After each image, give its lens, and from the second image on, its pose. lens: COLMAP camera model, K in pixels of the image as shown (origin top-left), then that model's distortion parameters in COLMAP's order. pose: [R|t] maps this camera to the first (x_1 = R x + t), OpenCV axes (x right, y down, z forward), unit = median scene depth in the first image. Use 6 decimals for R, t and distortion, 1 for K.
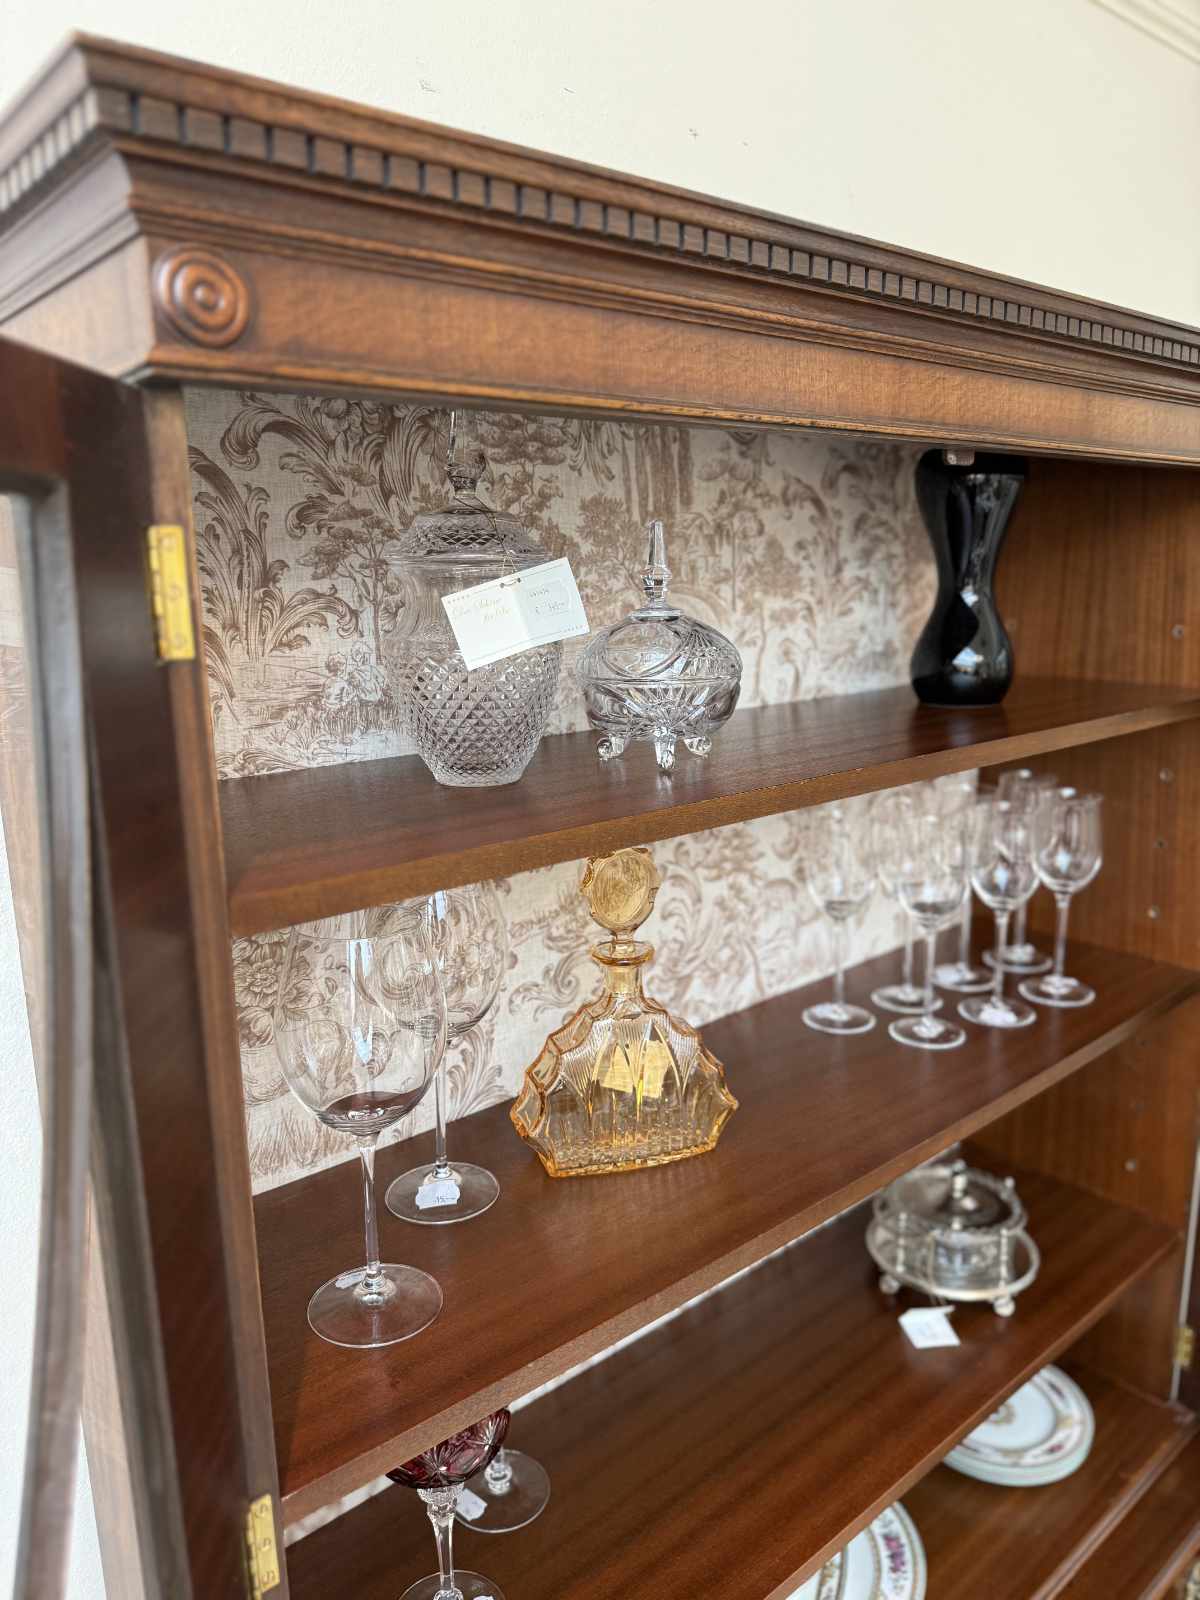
lens RADIAL K [[1150.3, 0, 590.4], [0, 1150.3, 802.7], [0, 0, 1]] dist [0.068507, -0.084789]
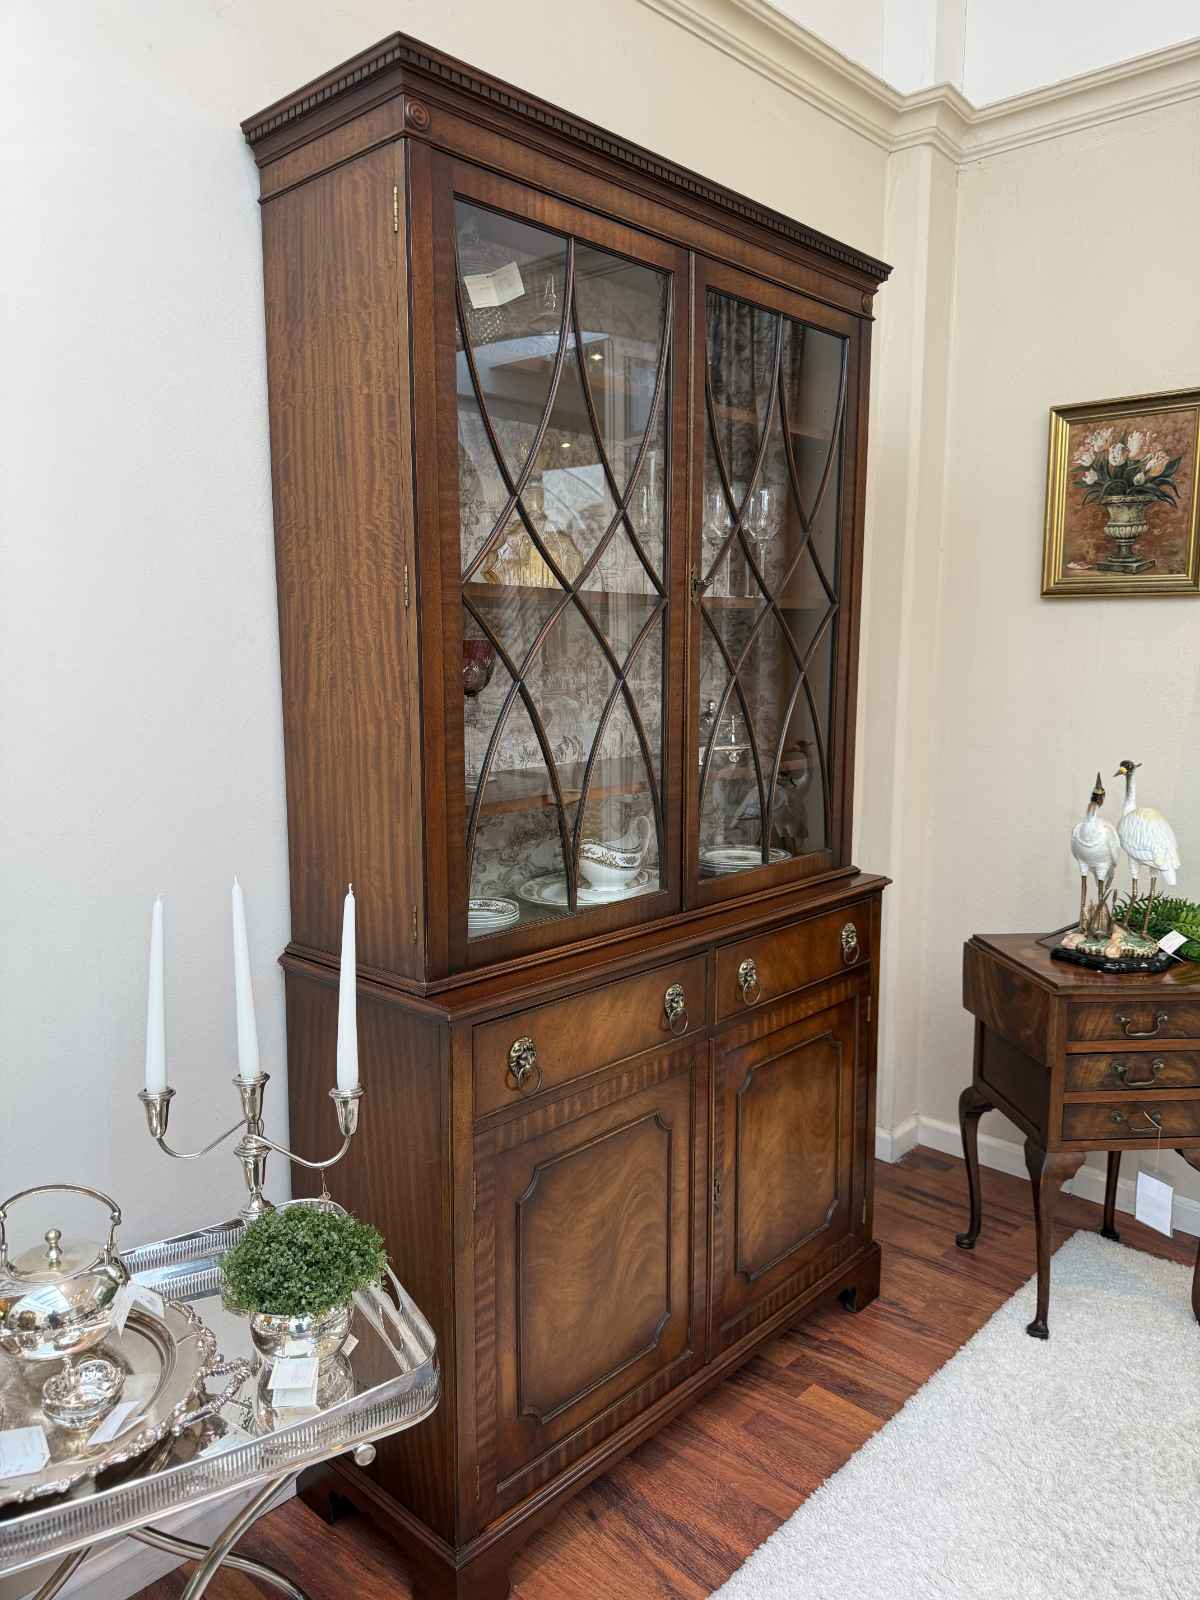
lens RADIAL K [[1150.3, 0, 590.4], [0, 1150.3, 802.7], [0, 0, 1]] dist [0.068507, -0.084789]
pose [[0.993398, 0.002862, 0.114686, -0.092992], [0.006081, 0.996970, -0.077553, 0.730570], [-0.114561, 0.077738, 0.990370, -0.895921]]
